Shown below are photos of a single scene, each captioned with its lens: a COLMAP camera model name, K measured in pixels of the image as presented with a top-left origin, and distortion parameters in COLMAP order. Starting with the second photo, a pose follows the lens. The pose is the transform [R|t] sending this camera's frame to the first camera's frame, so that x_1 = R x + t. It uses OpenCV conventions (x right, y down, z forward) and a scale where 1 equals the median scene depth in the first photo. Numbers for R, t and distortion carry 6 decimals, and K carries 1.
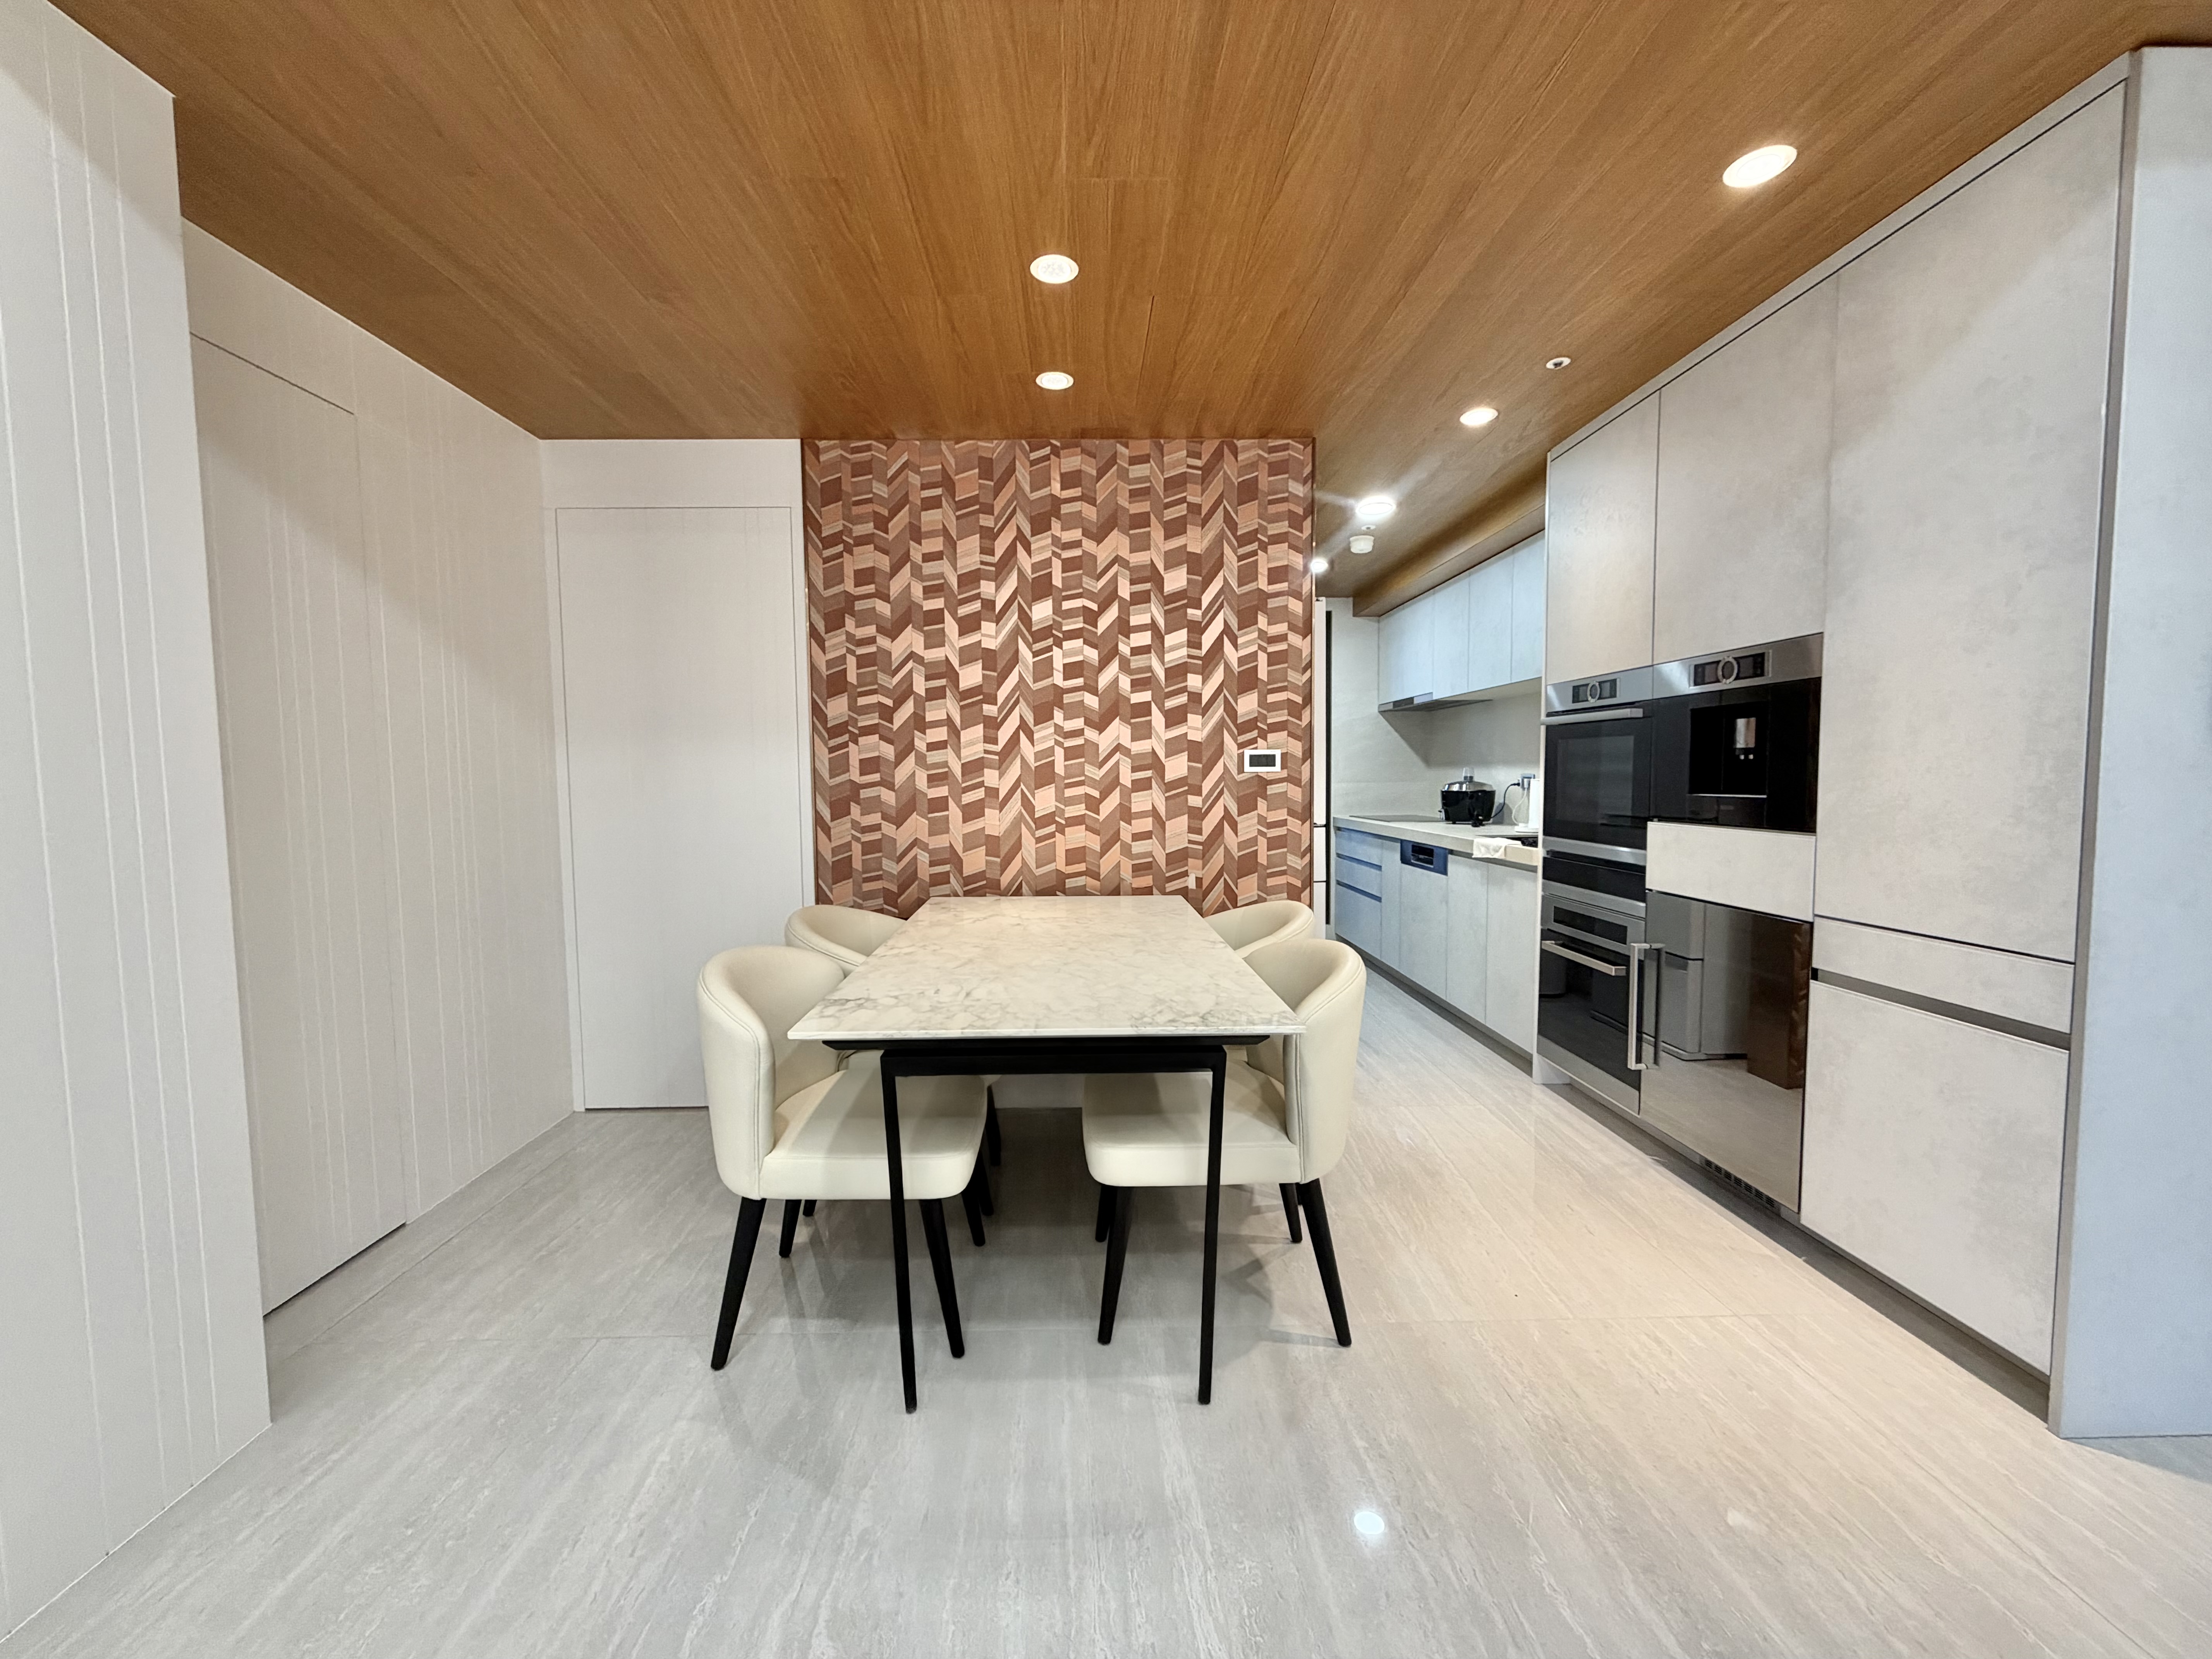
lens RADIAL K [[882.6, 0, 1099.2], [0, 882.6, 829.7], [0, 0, 1]] dist [-0.000327, 0.000069]
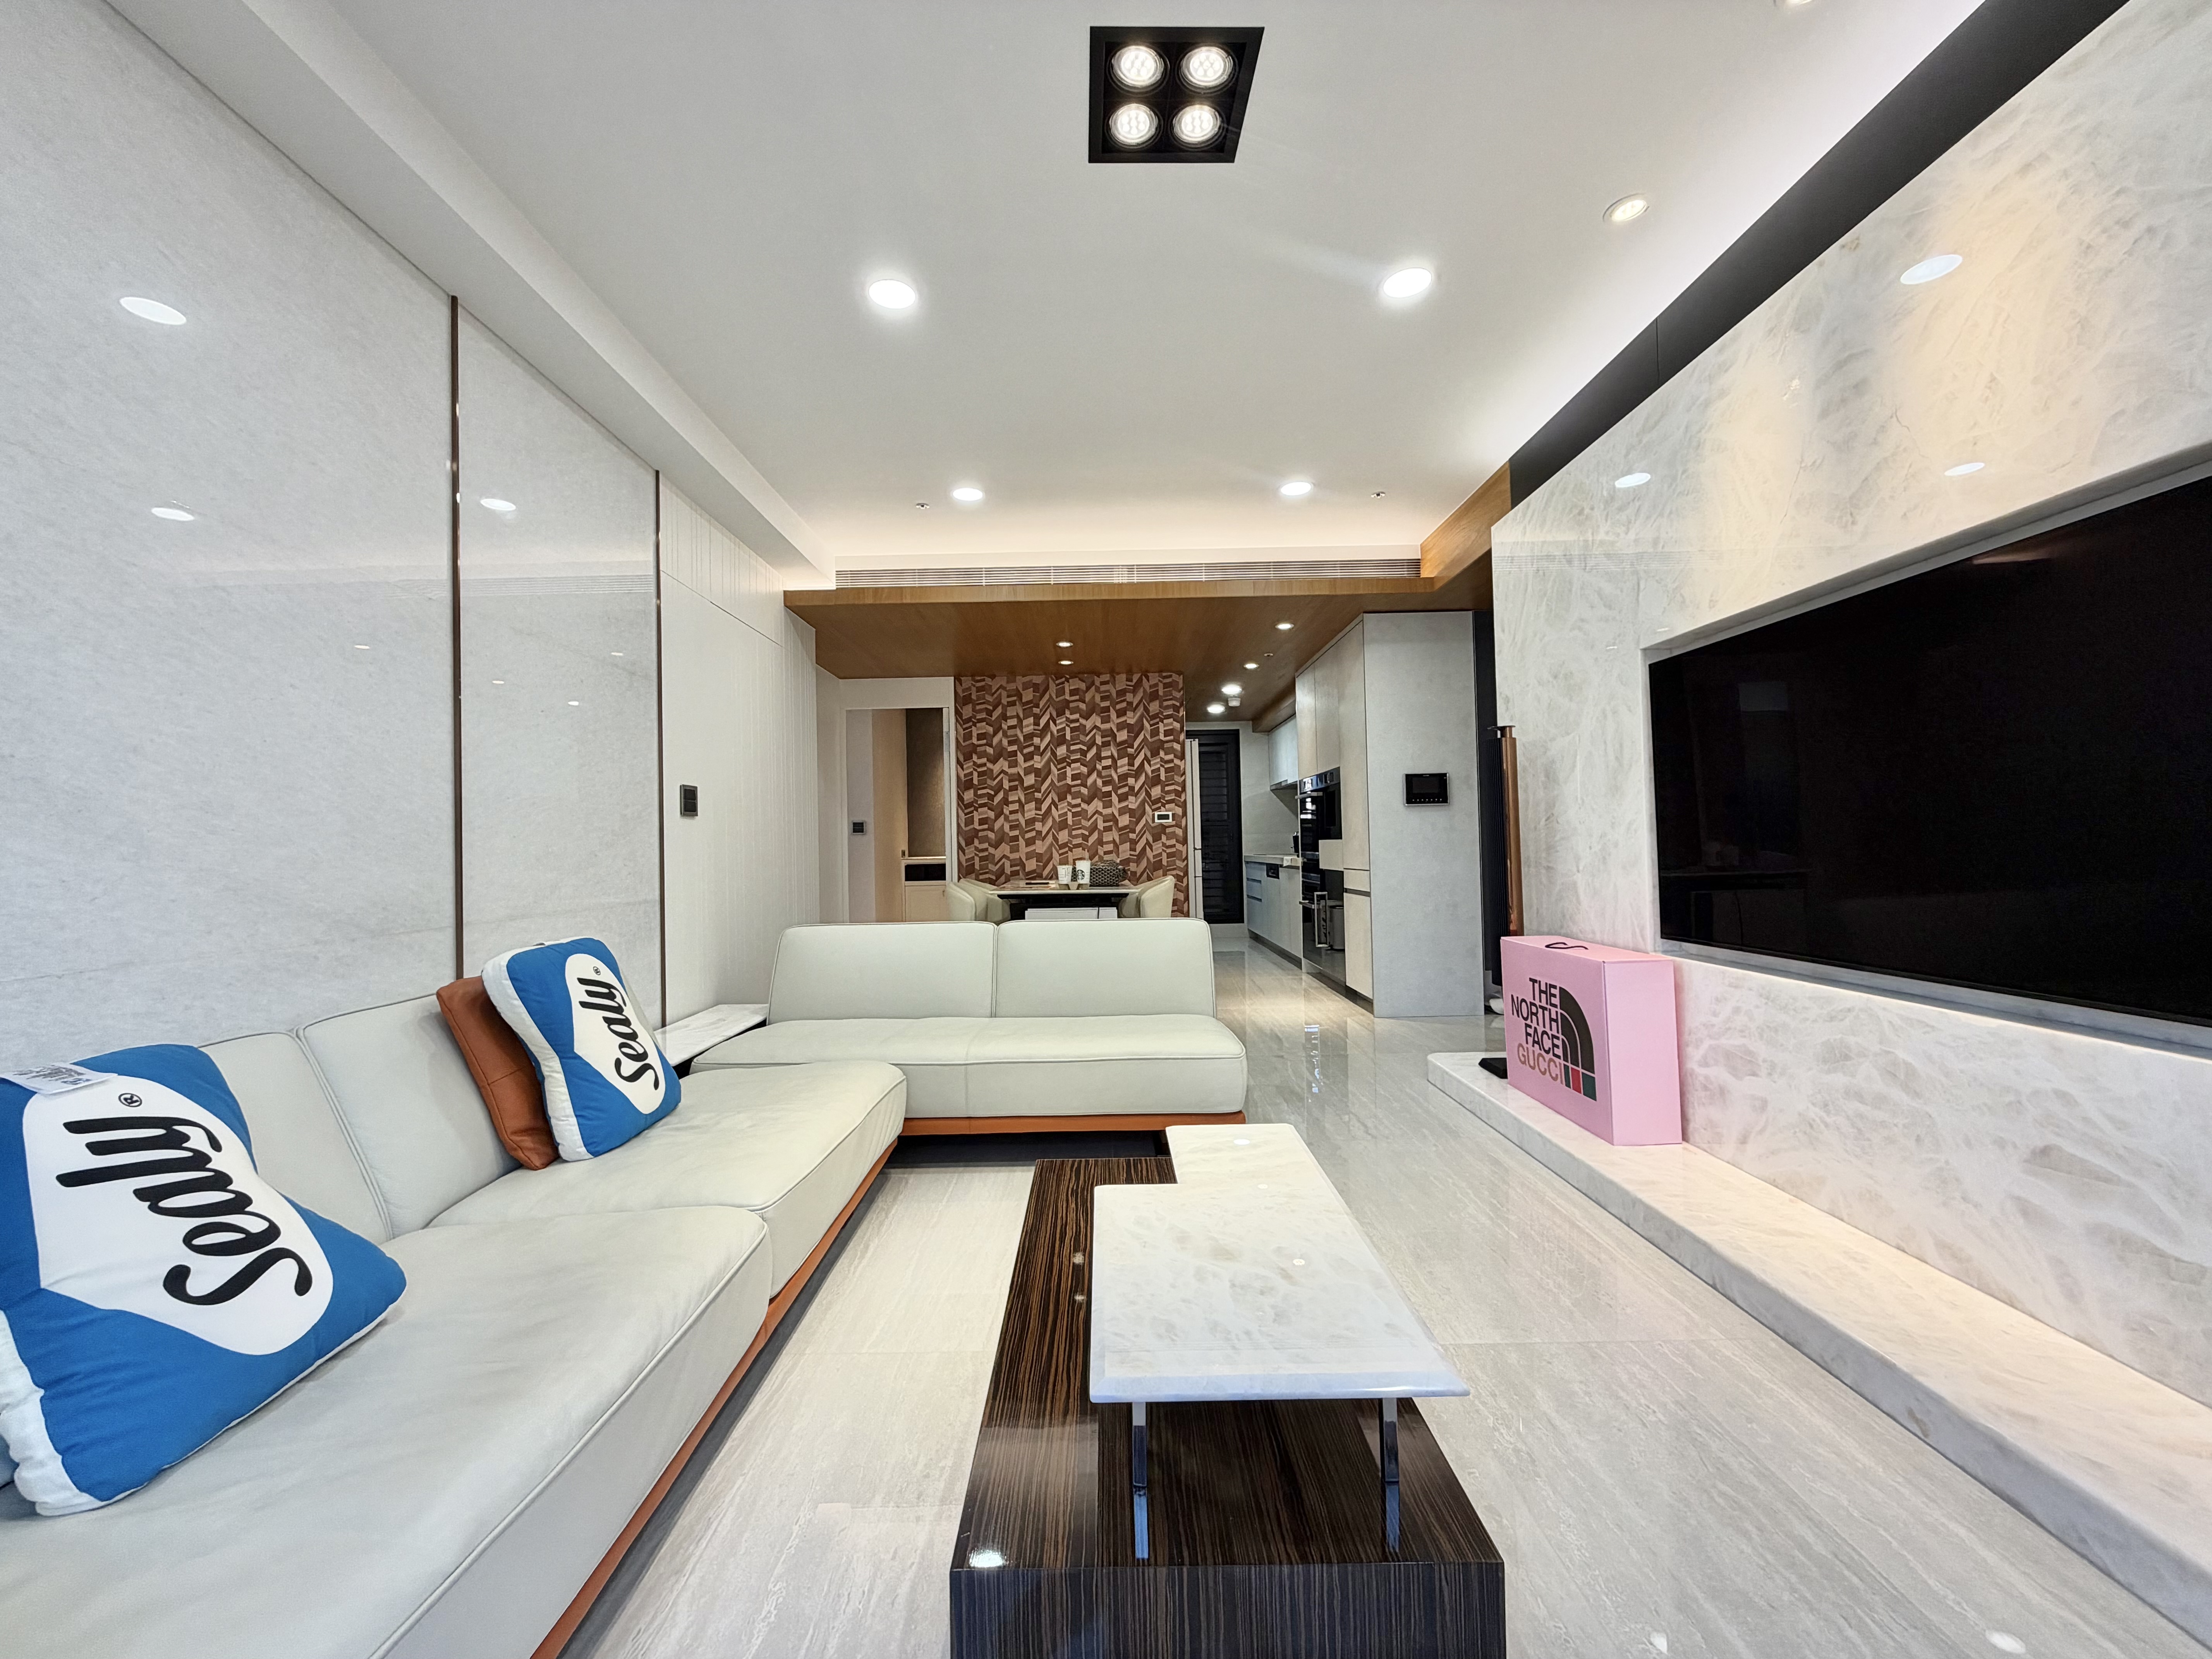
lens RADIAL K [[882.6, 0, 1099.2], [0, 882.6, 829.7], [0, 0, 1]] dist [-0.000327, 0.000069]
pose [[0.999657, -0.010415, -0.024035, 0.079640], [0.008398, 0.996553, -0.082527, 0.130919], [0.024812, 0.082297, 0.996299, -1.167963]]
